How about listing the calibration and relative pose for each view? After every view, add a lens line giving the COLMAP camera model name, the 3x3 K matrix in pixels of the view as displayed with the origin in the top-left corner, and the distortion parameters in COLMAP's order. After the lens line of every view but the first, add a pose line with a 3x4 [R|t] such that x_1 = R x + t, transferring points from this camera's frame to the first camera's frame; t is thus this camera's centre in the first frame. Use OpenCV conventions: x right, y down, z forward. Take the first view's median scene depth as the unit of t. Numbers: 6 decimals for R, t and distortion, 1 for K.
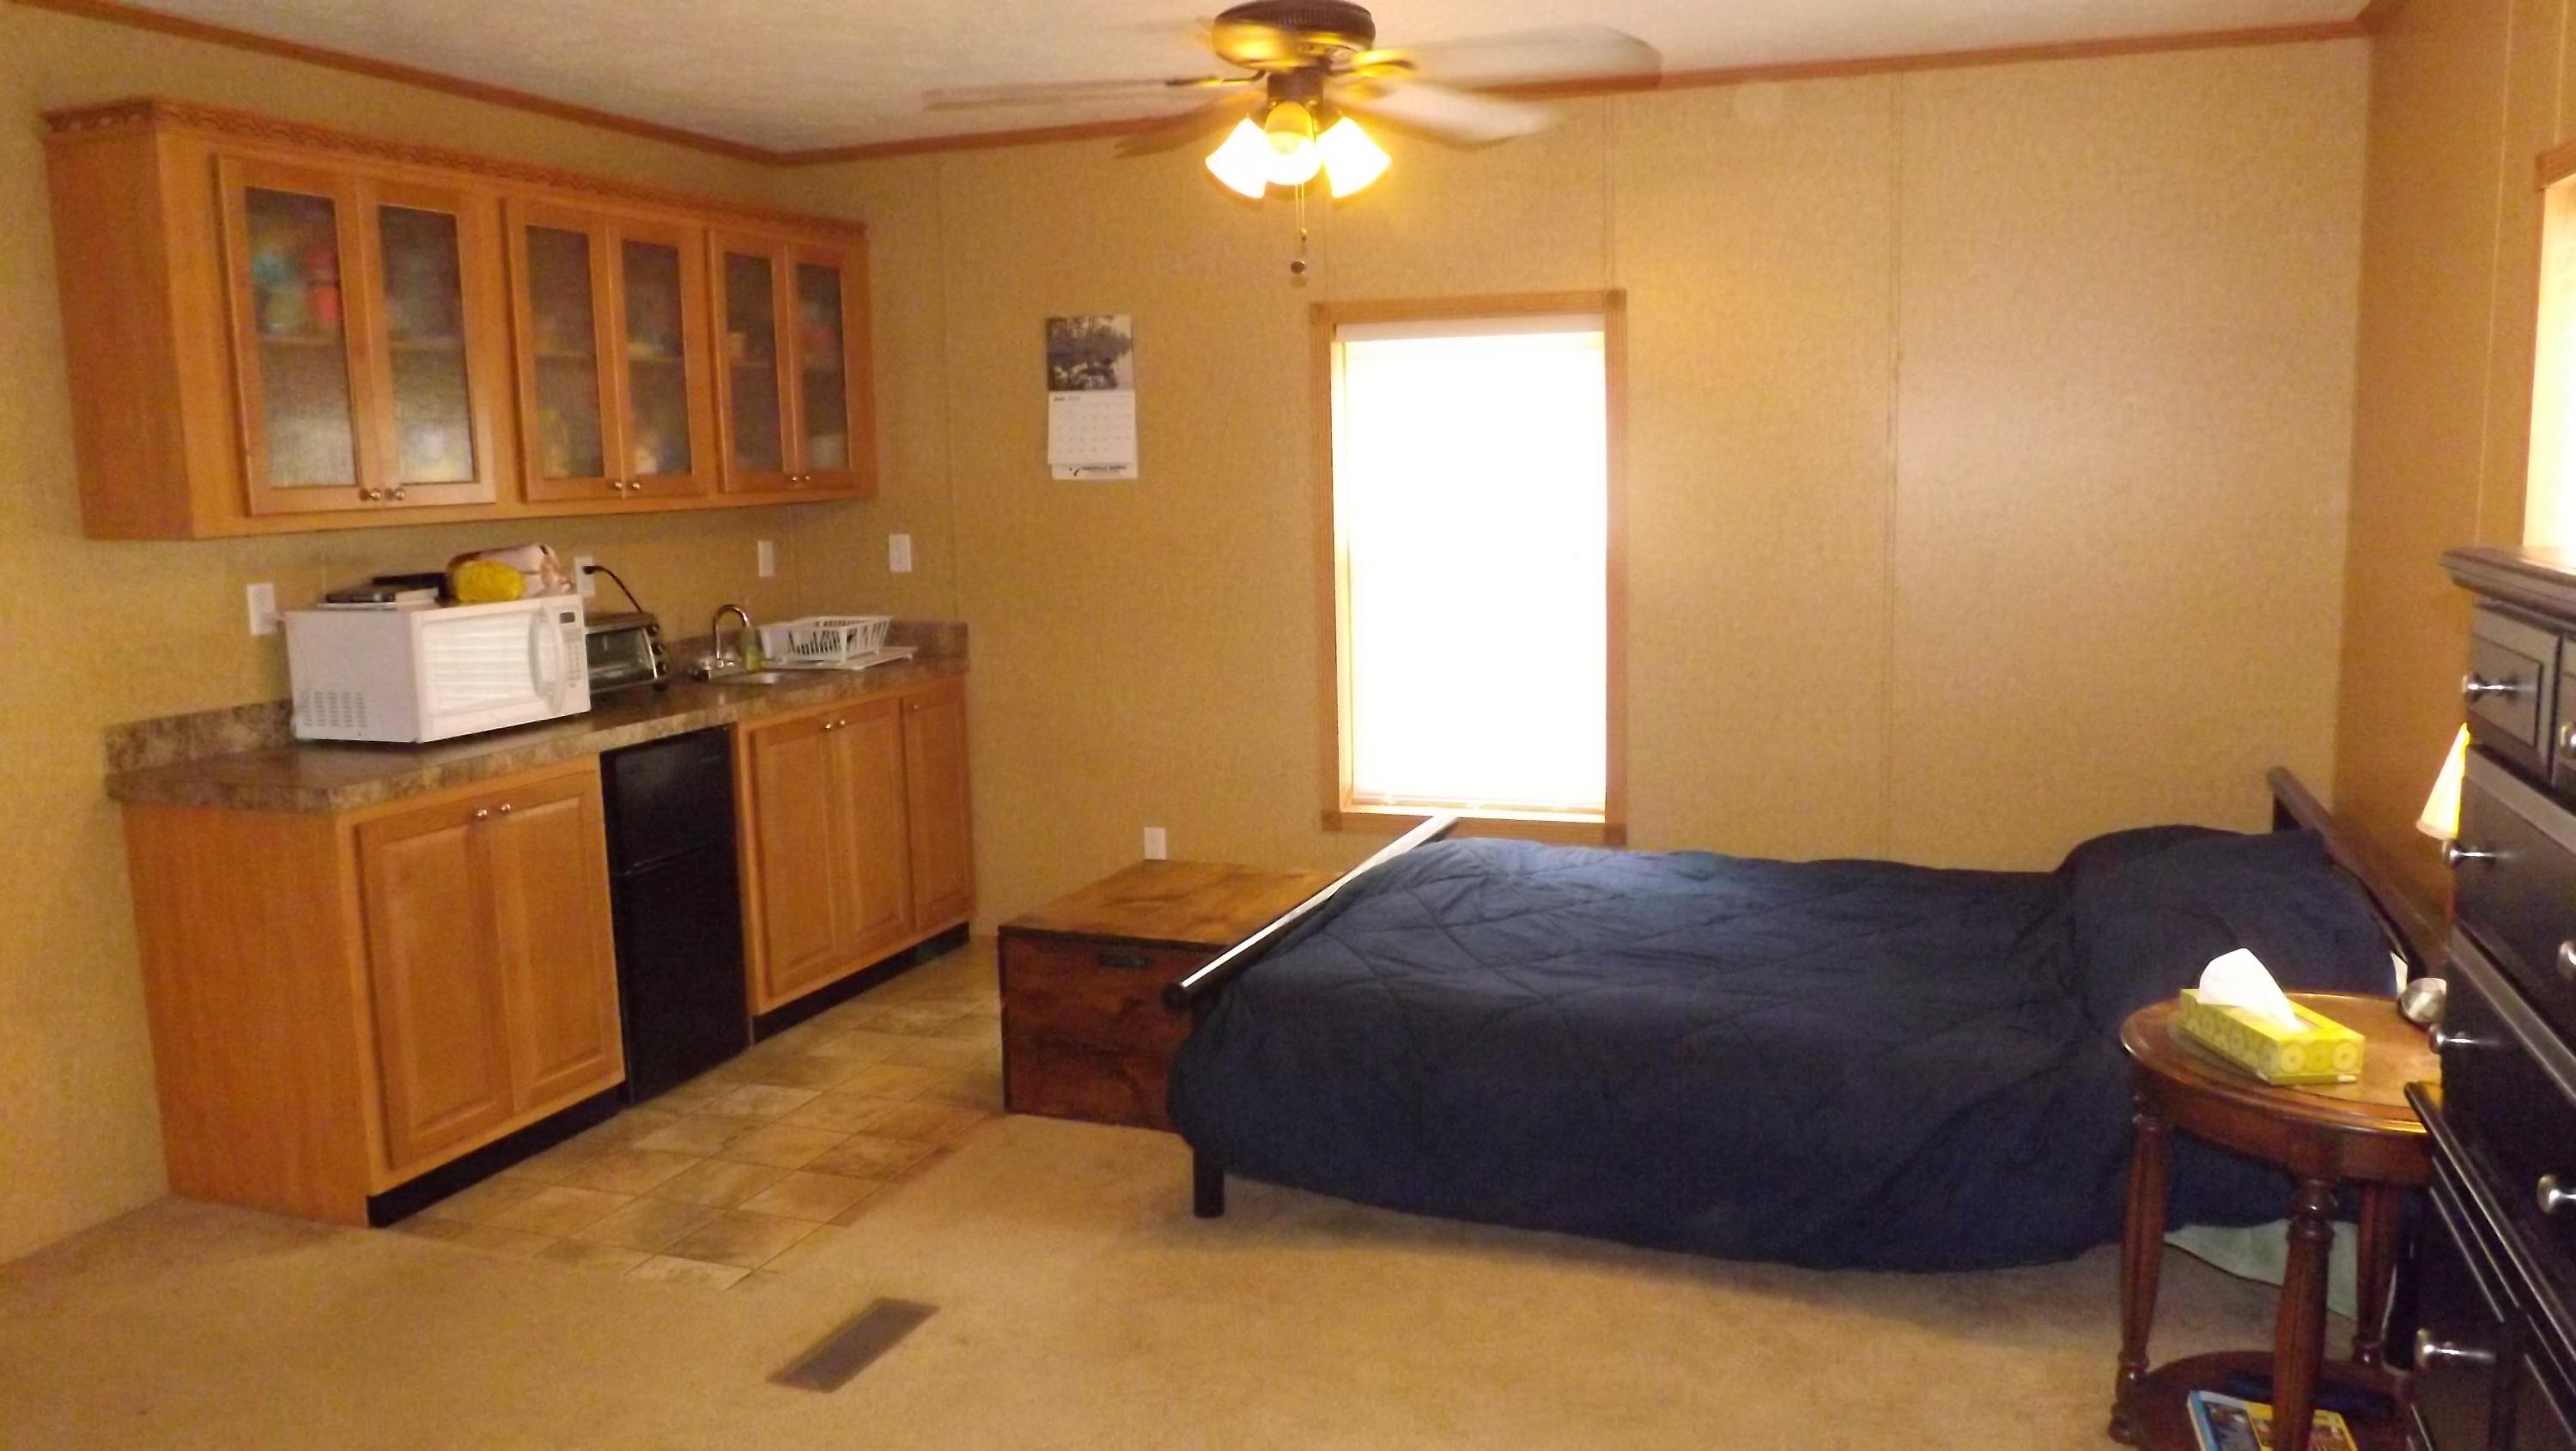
lens RADIAL K [[1896.8, 0, 1291.2], [0, 1896.8, 725.2], [0, 0, 1]] dist [-0.055265, -0.008885]
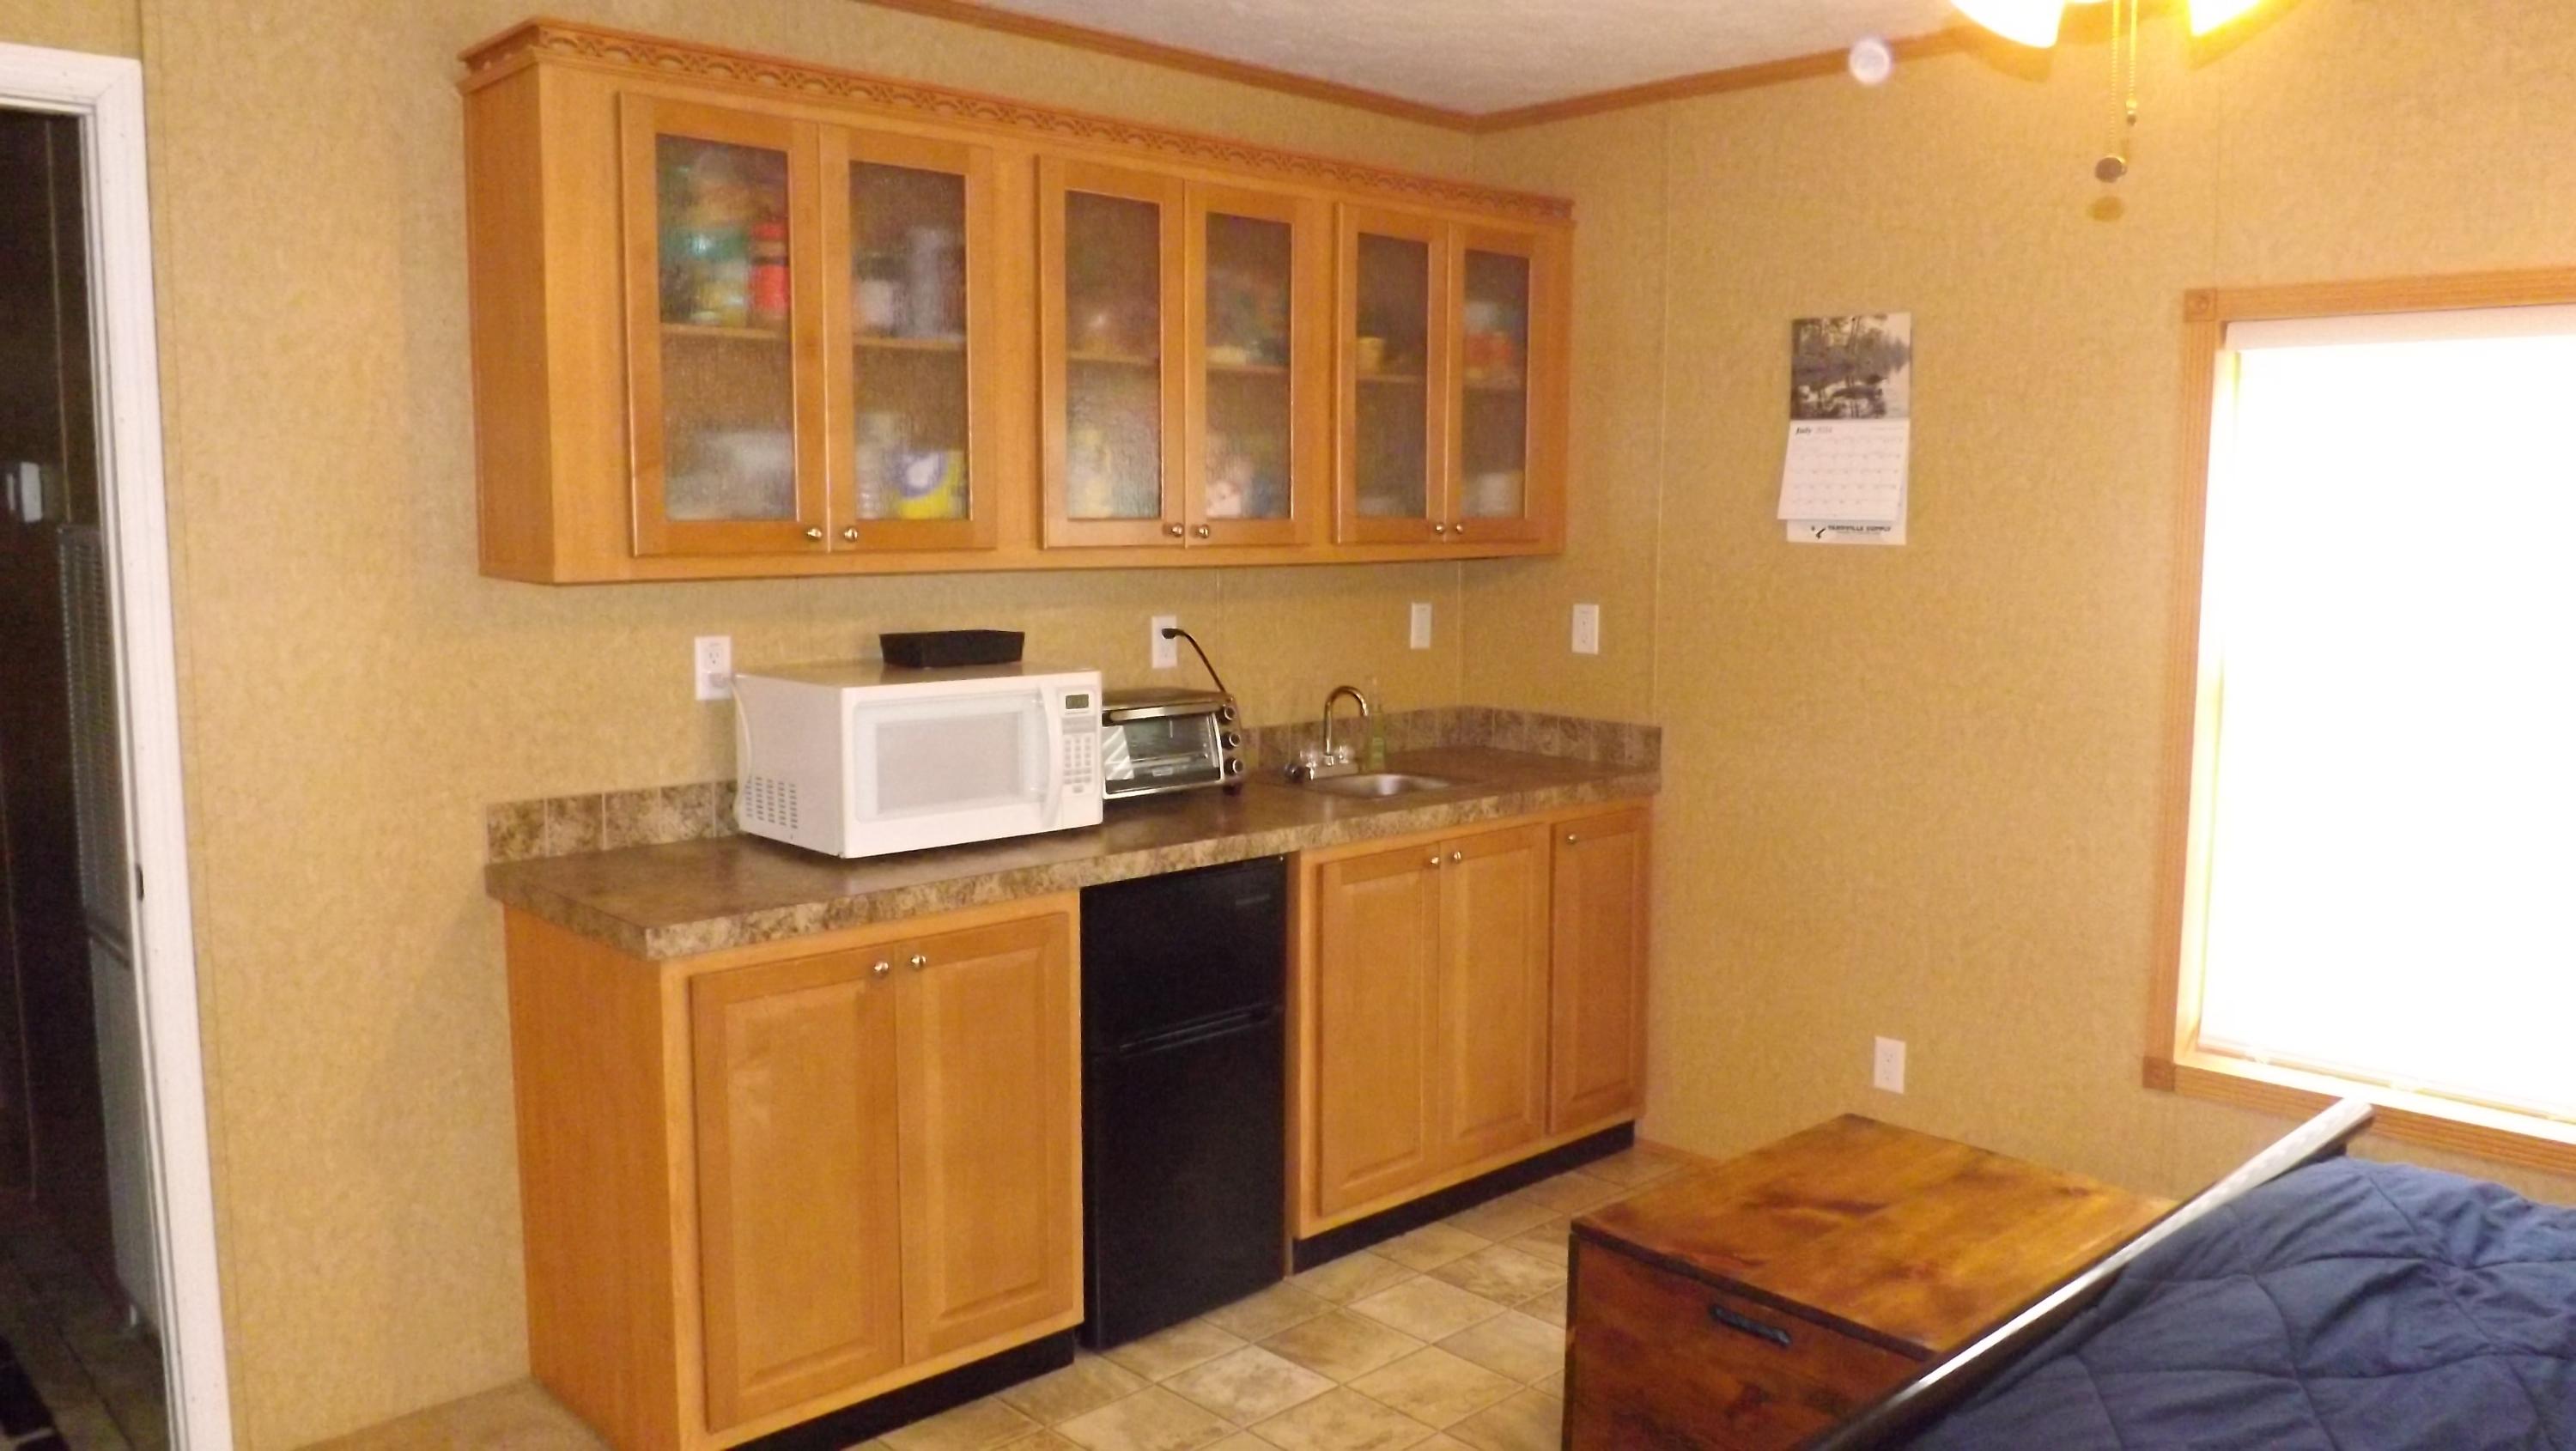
lens RADIAL K [[1896.8, 0, 1283.9], [0, 1896.8, 726.3], [0, 0, 1]] dist [-0.055265, -0.008885]
pose [[0.897254, 0.076864, -0.434772, 0.025092], [-0.086099, 0.996285, -0.001550, -0.050539], [0.433038, 0.038824, 0.900539, 0.326621]]
